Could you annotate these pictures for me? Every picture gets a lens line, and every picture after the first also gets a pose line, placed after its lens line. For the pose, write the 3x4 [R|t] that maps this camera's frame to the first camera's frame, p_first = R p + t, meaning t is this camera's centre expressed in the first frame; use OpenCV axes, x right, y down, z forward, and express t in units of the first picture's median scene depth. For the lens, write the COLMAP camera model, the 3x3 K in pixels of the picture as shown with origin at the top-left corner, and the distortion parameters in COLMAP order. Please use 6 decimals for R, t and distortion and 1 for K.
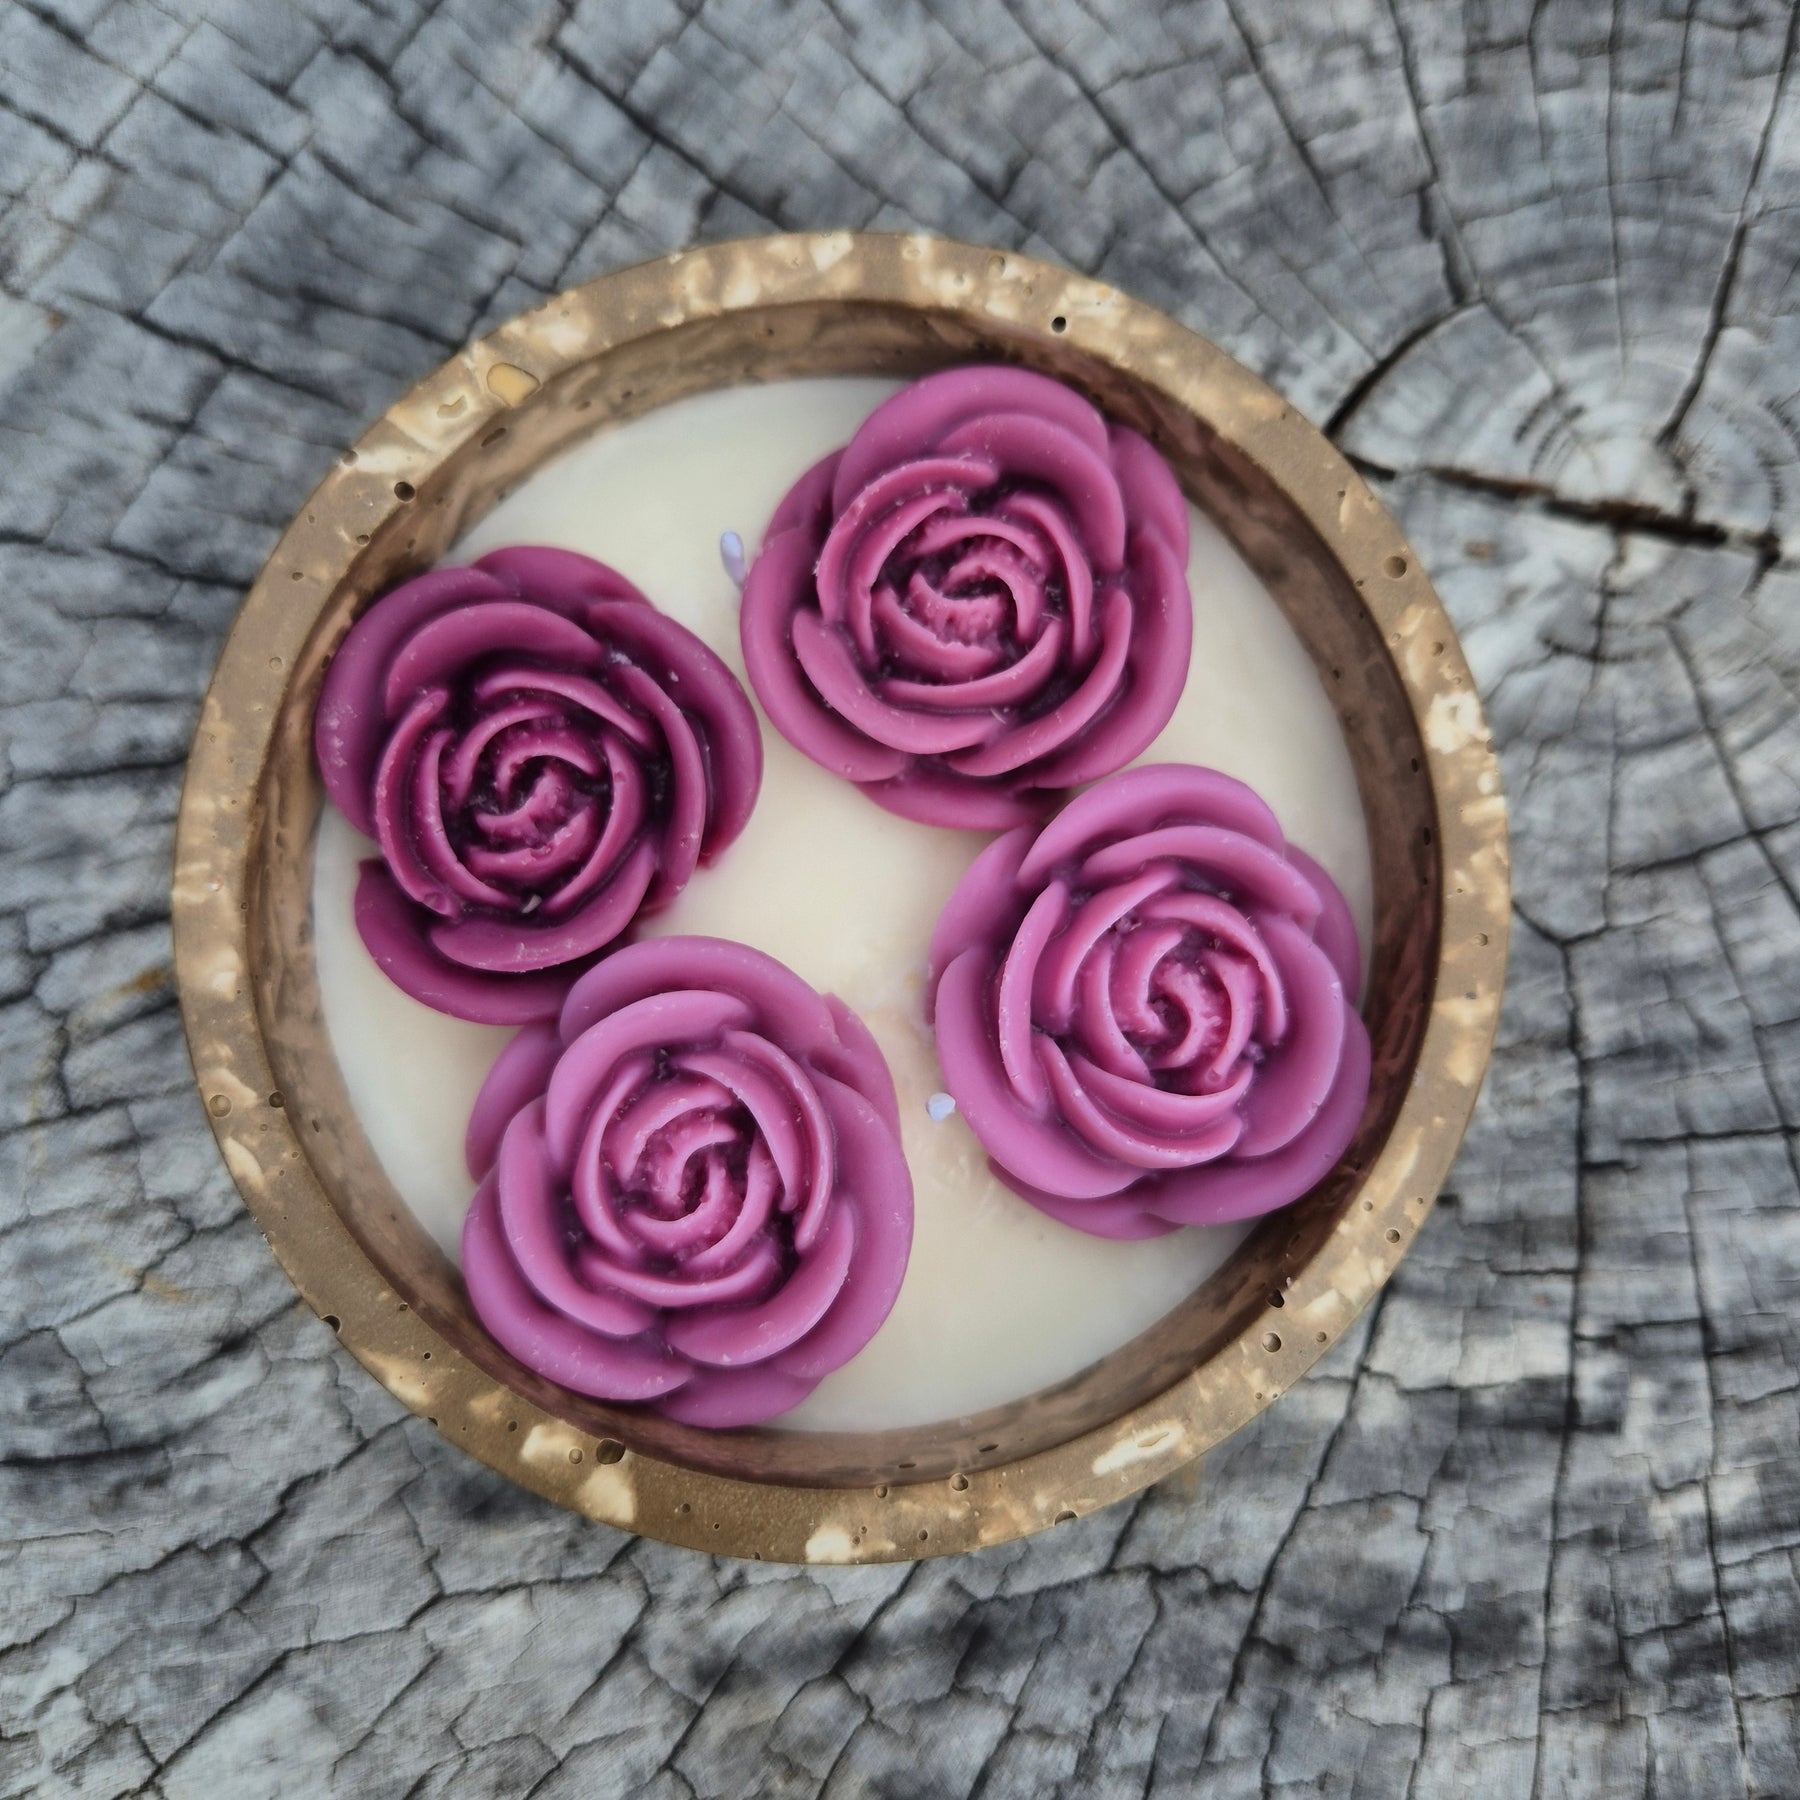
lens RADIAL K [[1745.2, 0, 913.6], [0, 1745.2, 912.8], [0, 0, 1]] dist [0.013415, 0.000000]
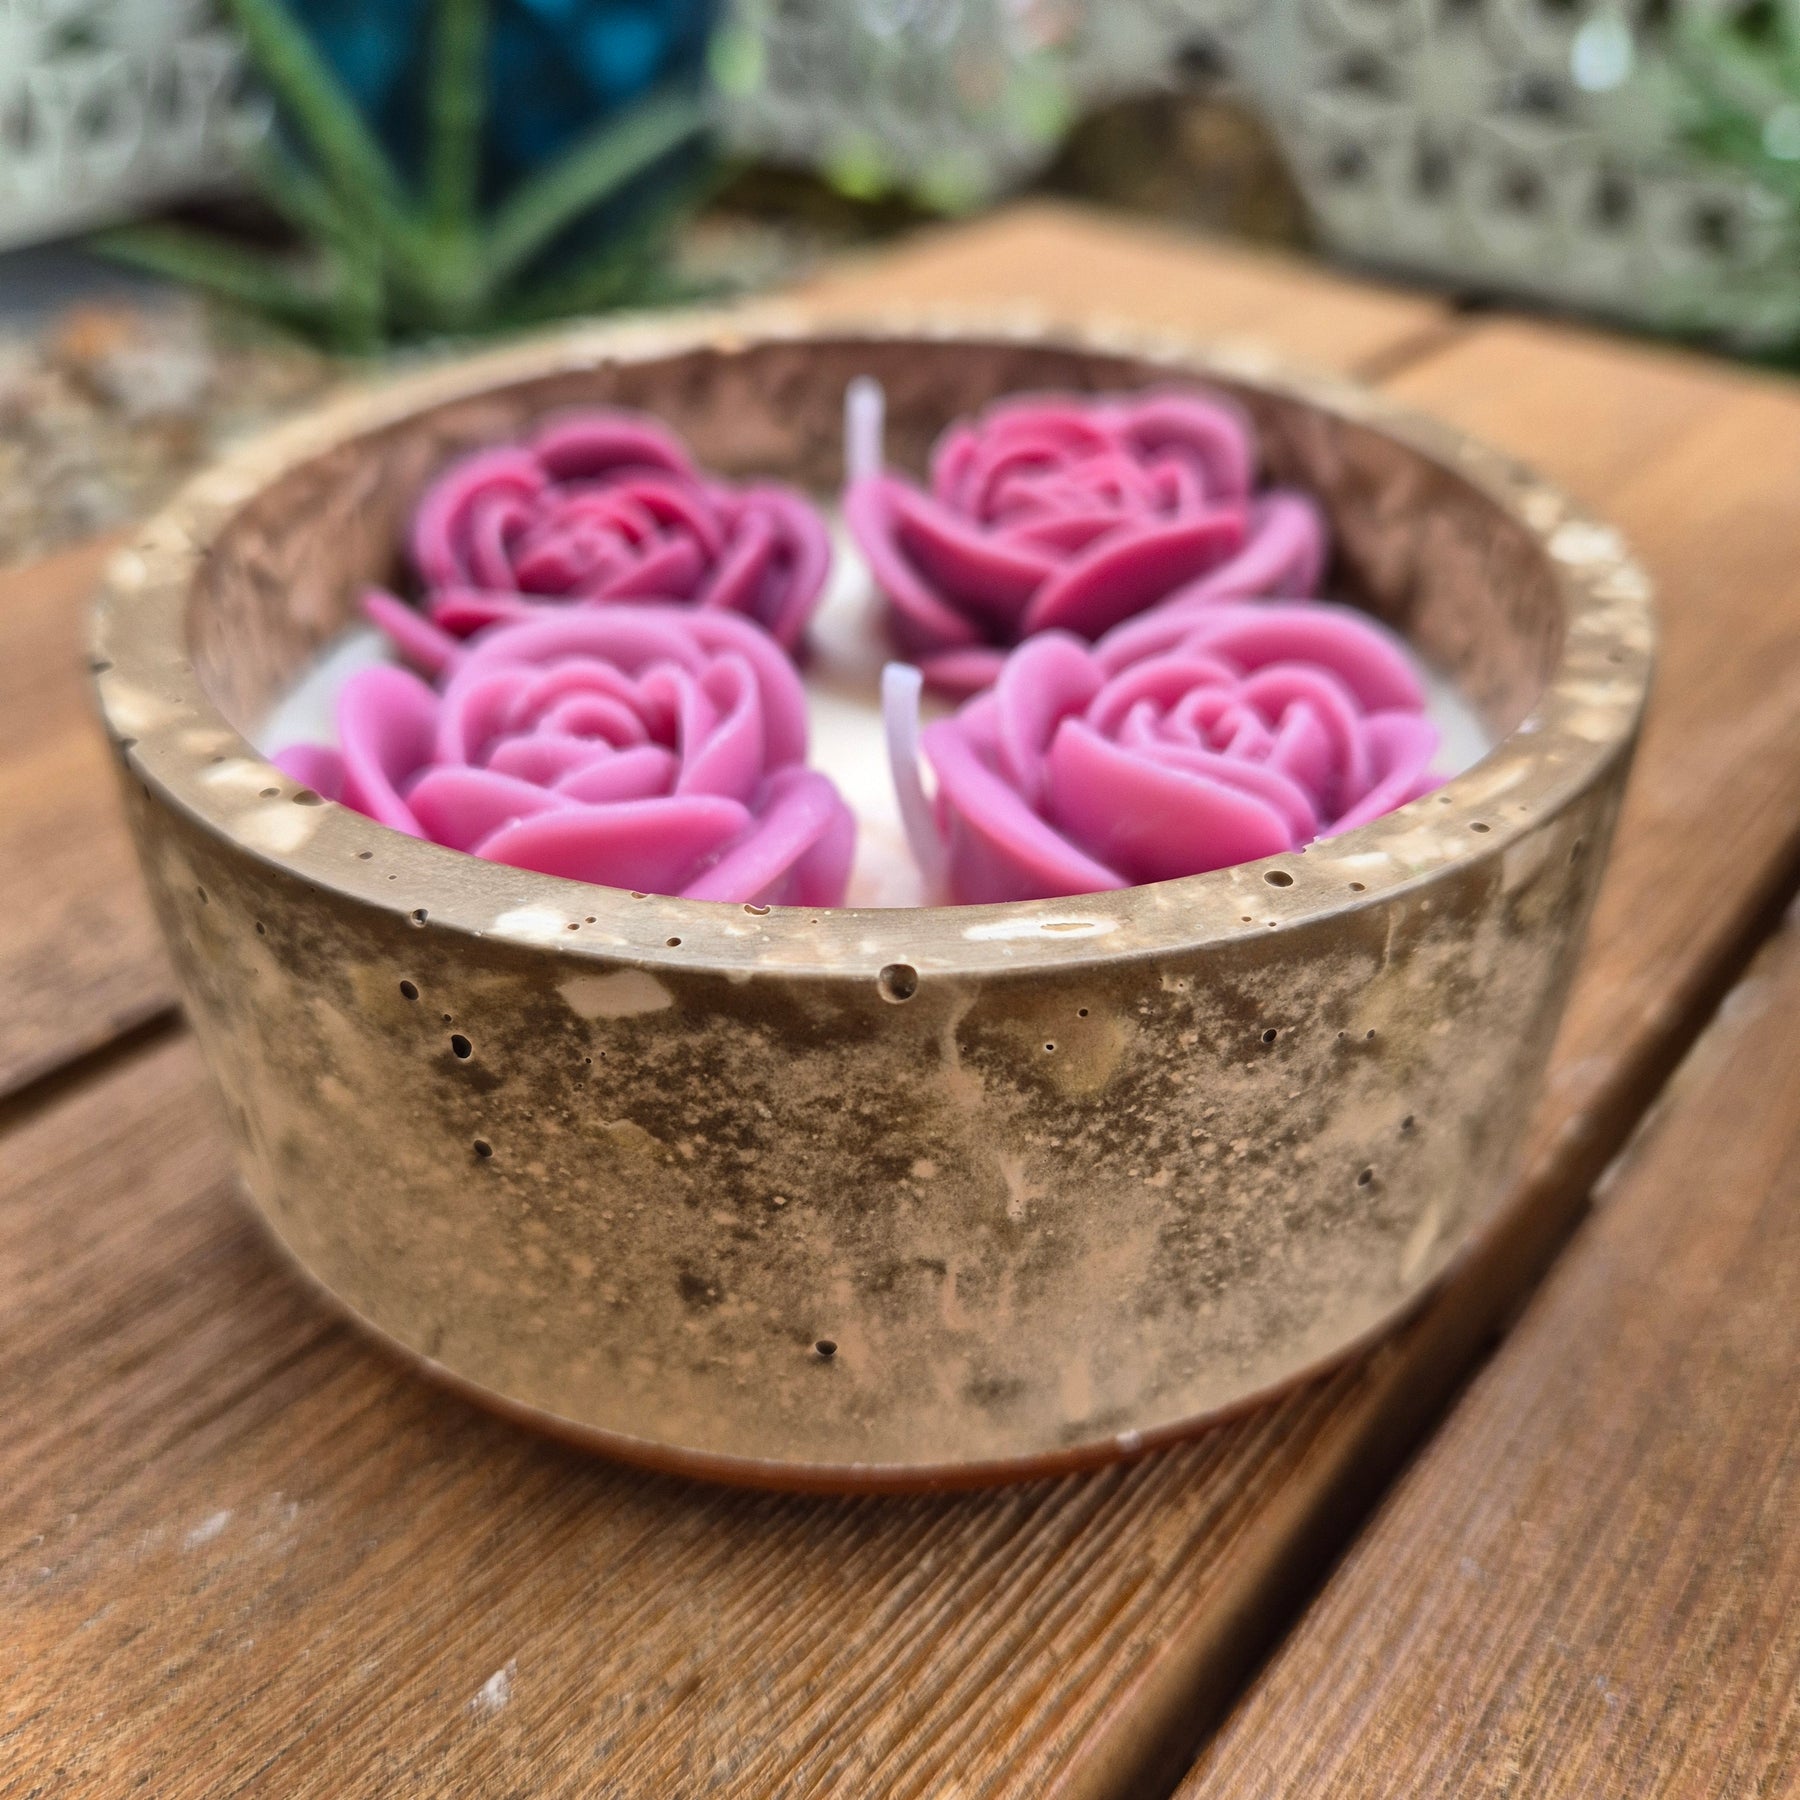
lens RADIAL K [[1798.5, 0, 904.3], [0, 1798.5, 911.0], [0, 0, 1]] dist [-0.018268, 0.000000]
pose [[0.955895, 0.139720, -0.258345, 0.236865], [-0.289884, 0.590278, -0.753352, 0.769664], [0.047237, 0.795016, 0.604746, 0.573526]]
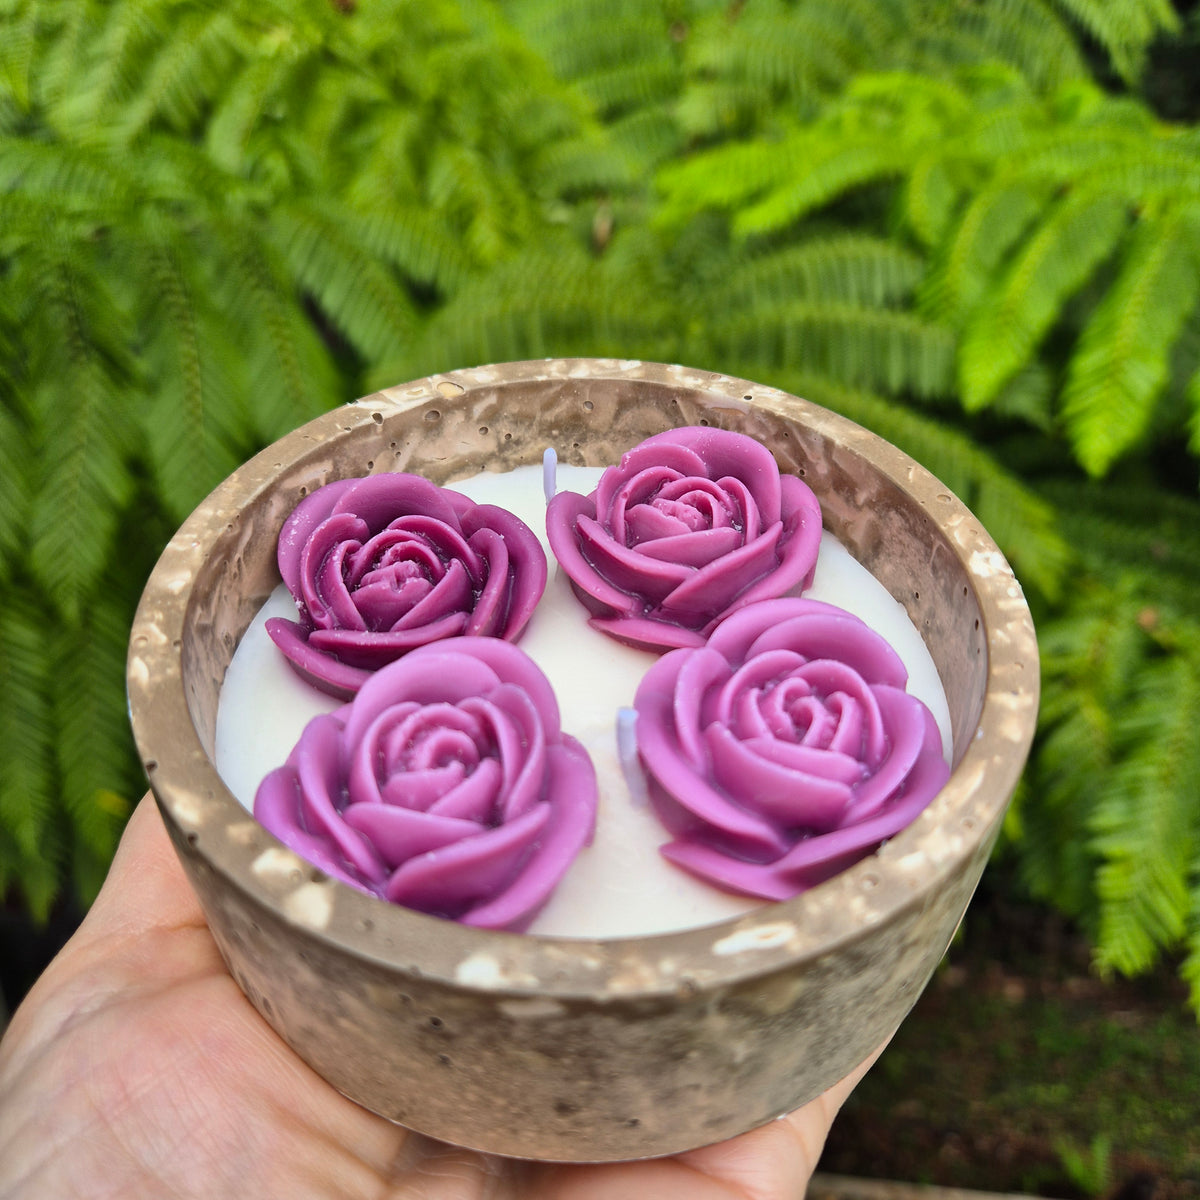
lens RADIAL K [[1163.5, 0, 604.2], [0, 1163.5, 601.8], [0, 0, 1]] dist [0.013415, 0.000000]
pose [[0.988868, 0.088451, -0.119654, 0.097856], [-0.146721, 0.713498, -0.685123, 0.664346], [0.024773, 0.695052, 0.718532, 0.265907]]
